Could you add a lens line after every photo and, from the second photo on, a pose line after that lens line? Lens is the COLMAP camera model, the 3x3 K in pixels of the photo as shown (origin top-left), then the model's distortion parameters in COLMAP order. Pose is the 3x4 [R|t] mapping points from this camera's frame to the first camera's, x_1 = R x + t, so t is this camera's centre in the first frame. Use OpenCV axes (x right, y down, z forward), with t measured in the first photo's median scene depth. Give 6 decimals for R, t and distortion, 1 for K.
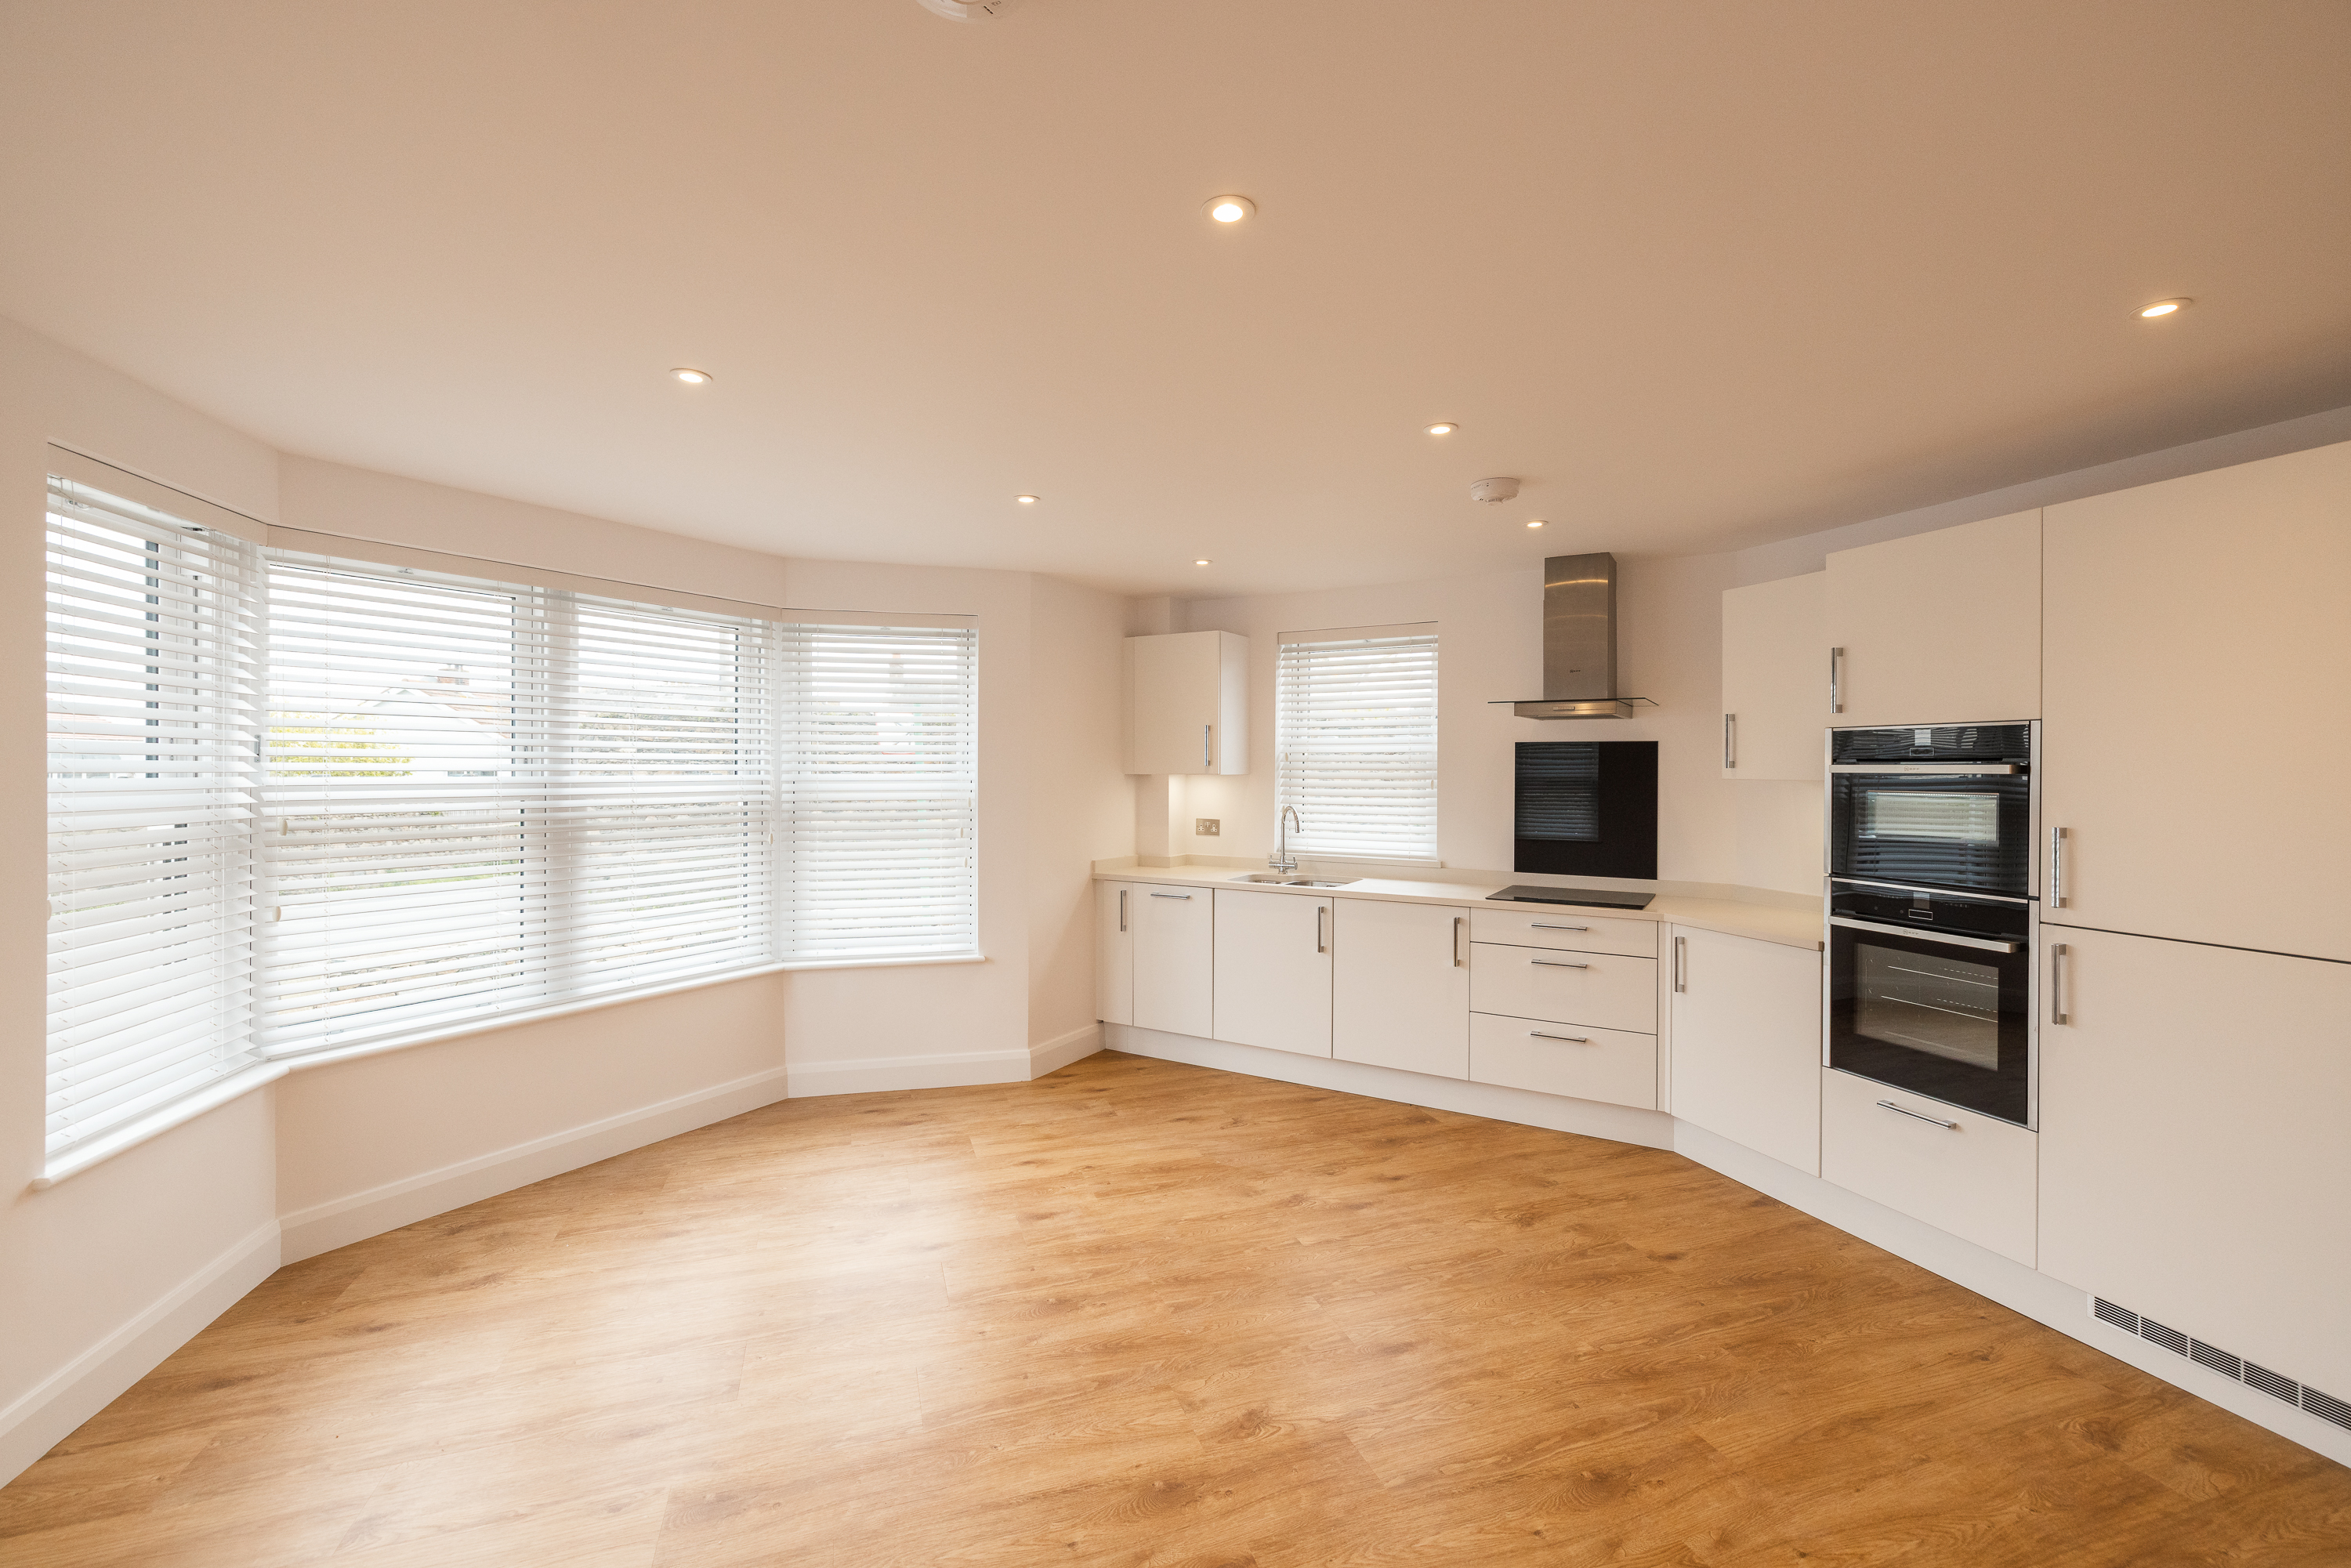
lens RADIAL K [[992.9, 0, 1185.8], [0, 992.9, 778.5], [0, 0, 1]] dist [0.001061, 0.000231]
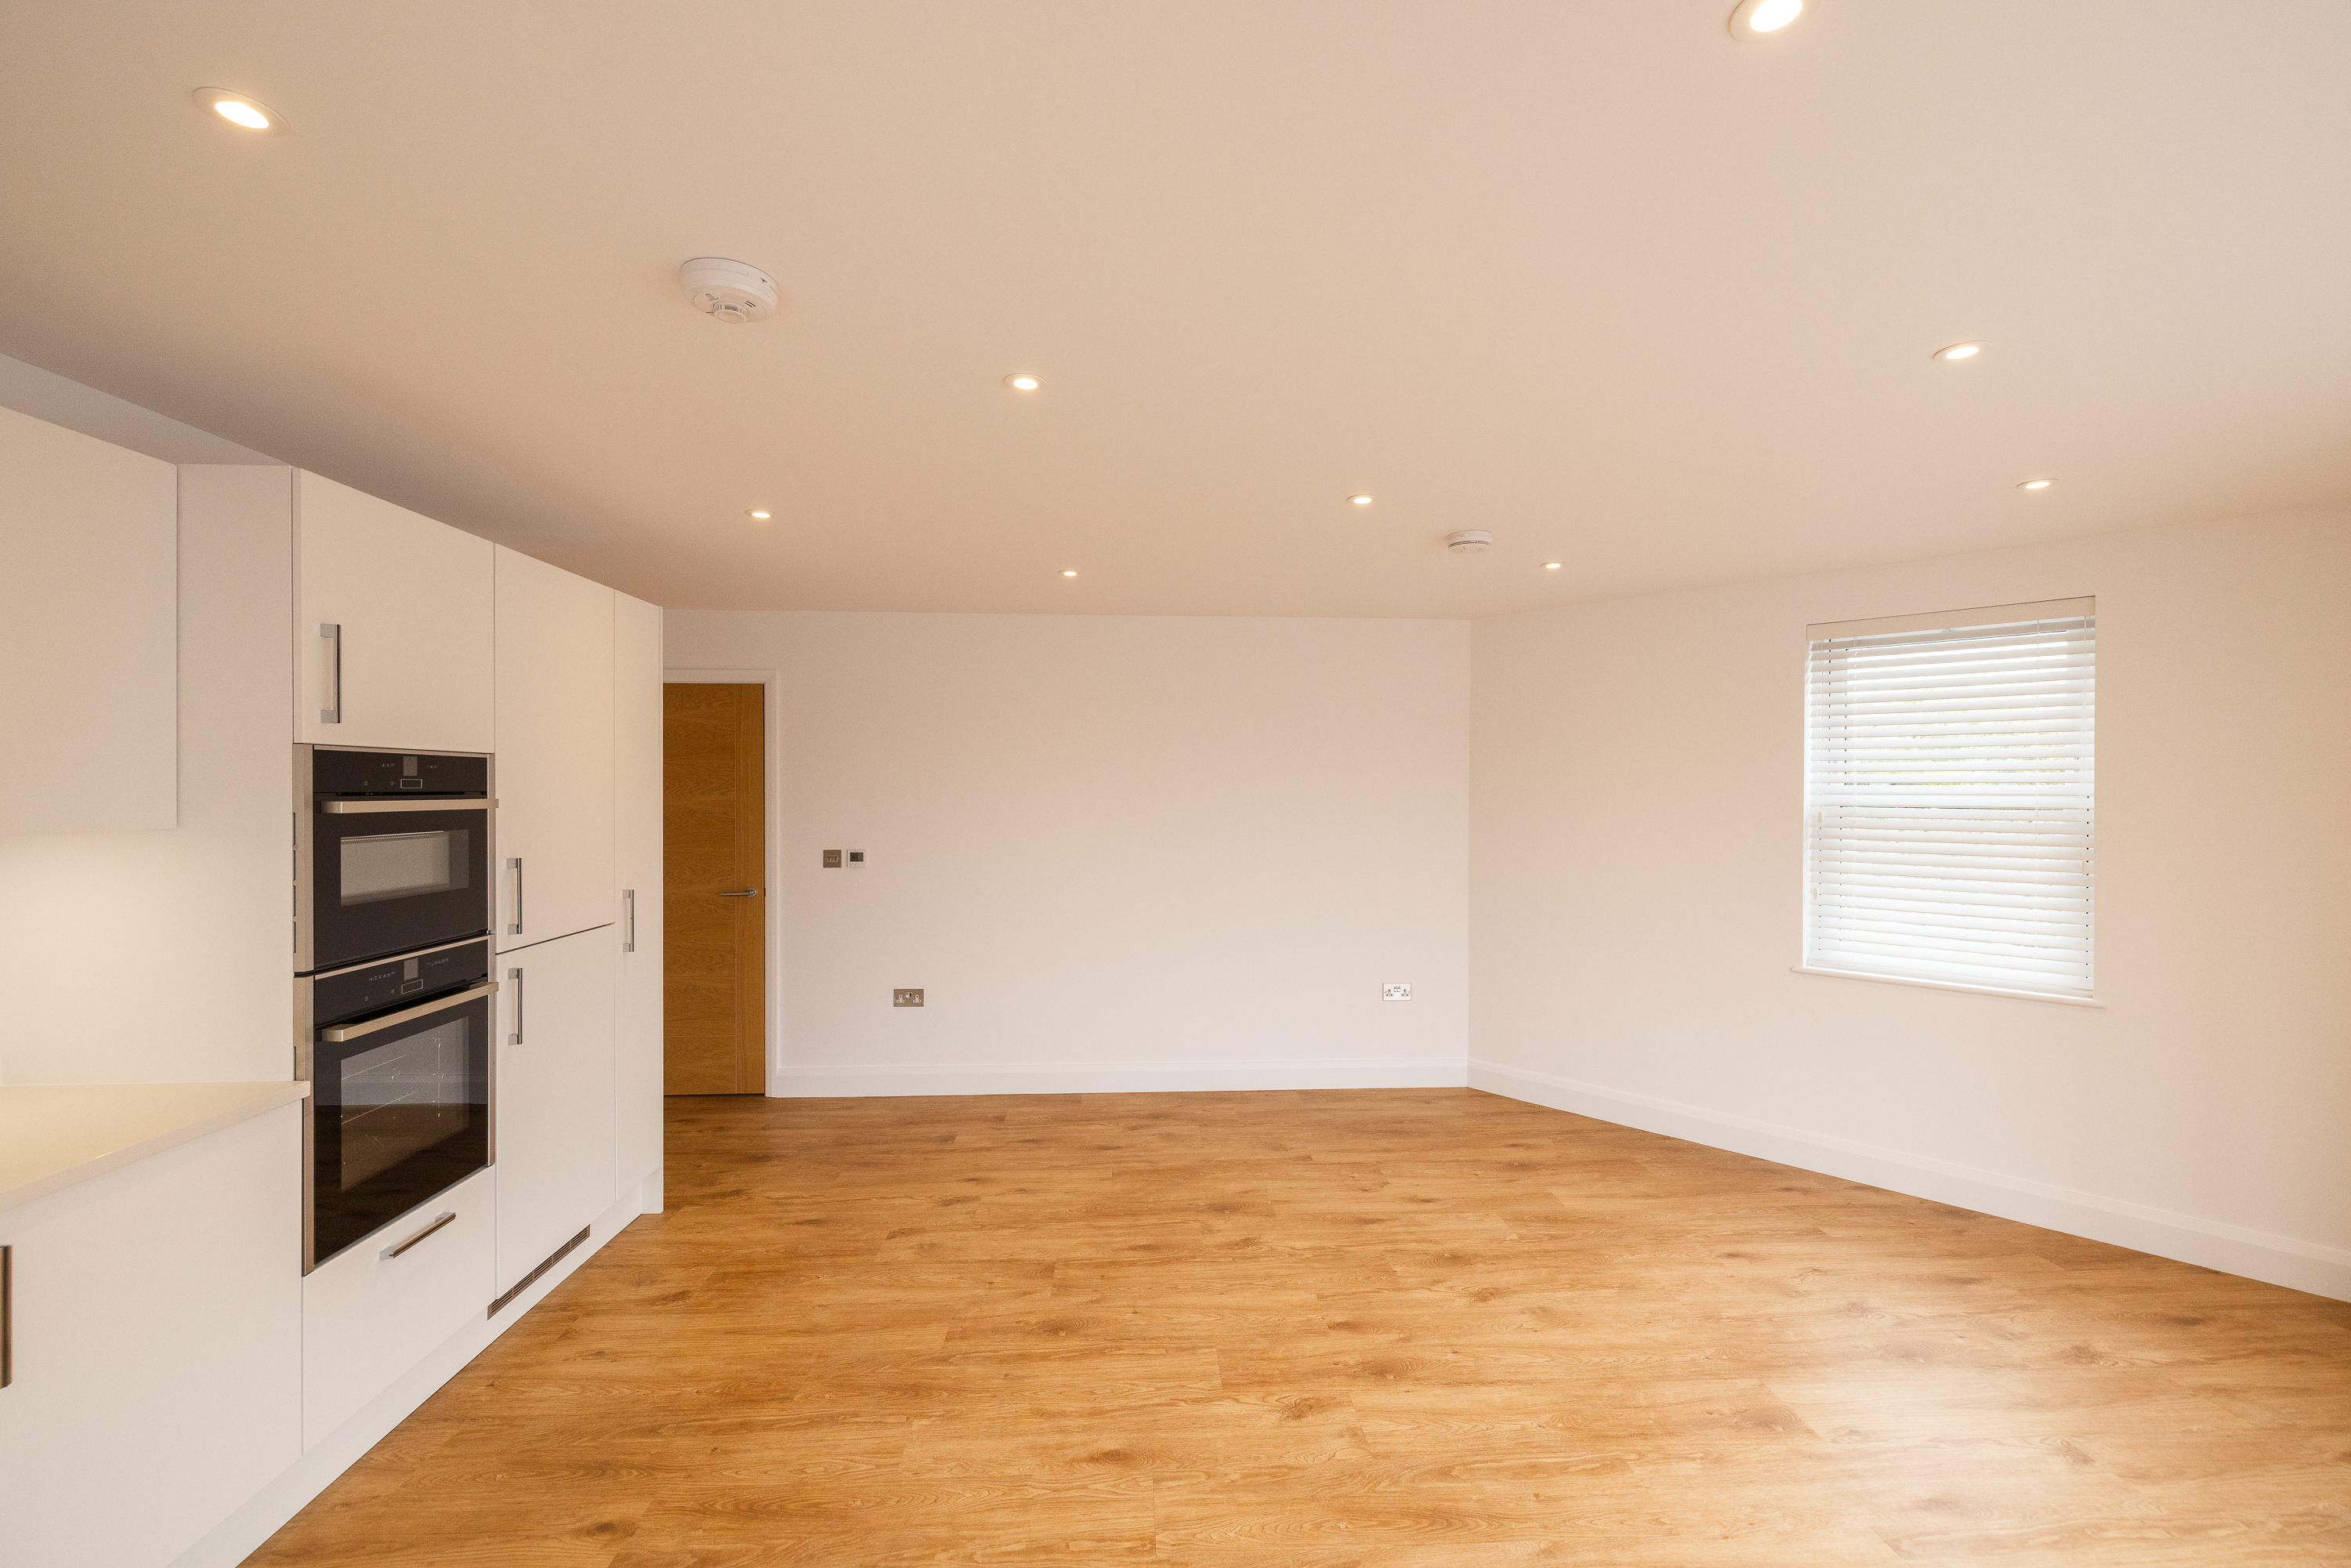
lens RADIAL K [[988.1, 0, 1181.4], [0, 988.1, 793.7], [0, 0, 1]] dist [0.000962, 0.000101]
pose [[-0.962948, -0.007451, 0.269586, -0.069013], [-0.002553, 0.999825, 0.018517, -0.033336], [-0.269677, 0.017143, -0.962798, 1.500584]]
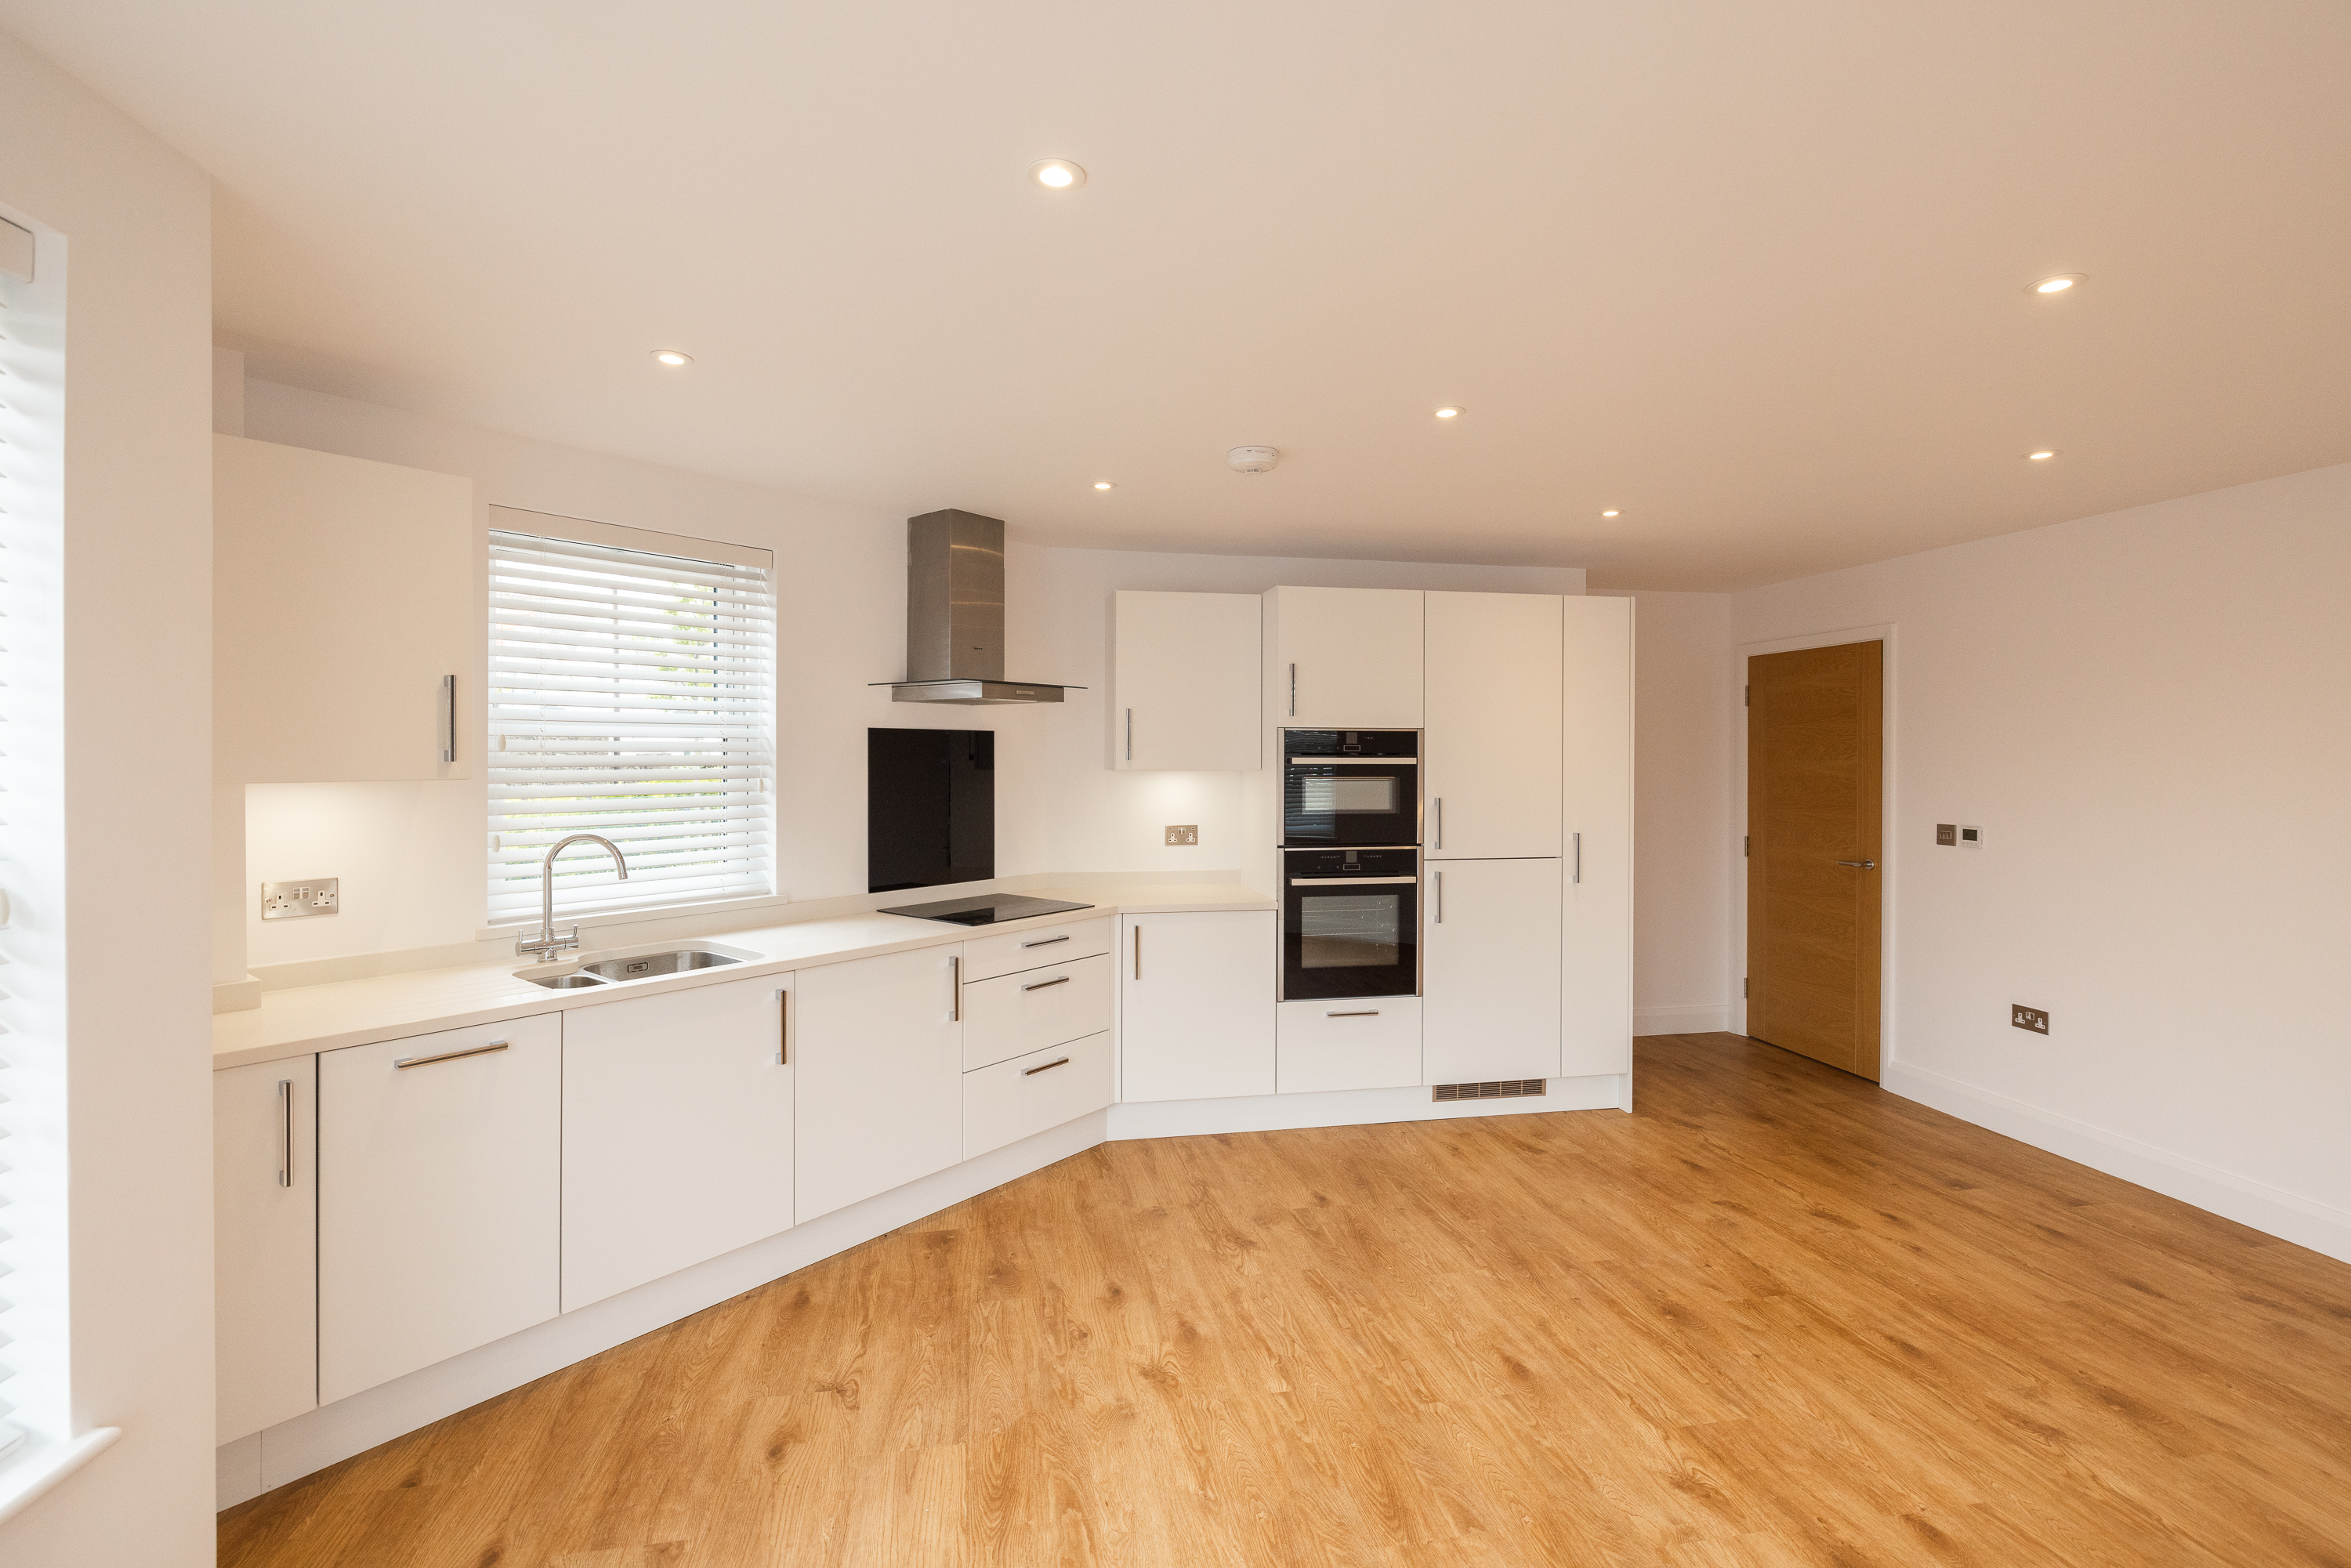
lens RADIAL K [[1055.6, 0, 1178.6], [0, 1055.6, 760.0], [0, 0, 1]] dist [-0.002971, 0.000178]
pose [[0.144664, -0.008886, 0.989441, -0.691270], [0.010268, 0.999919, 0.007478, -0.022736], [-0.989428, 0.009078, 0.144743, 0.960159]]
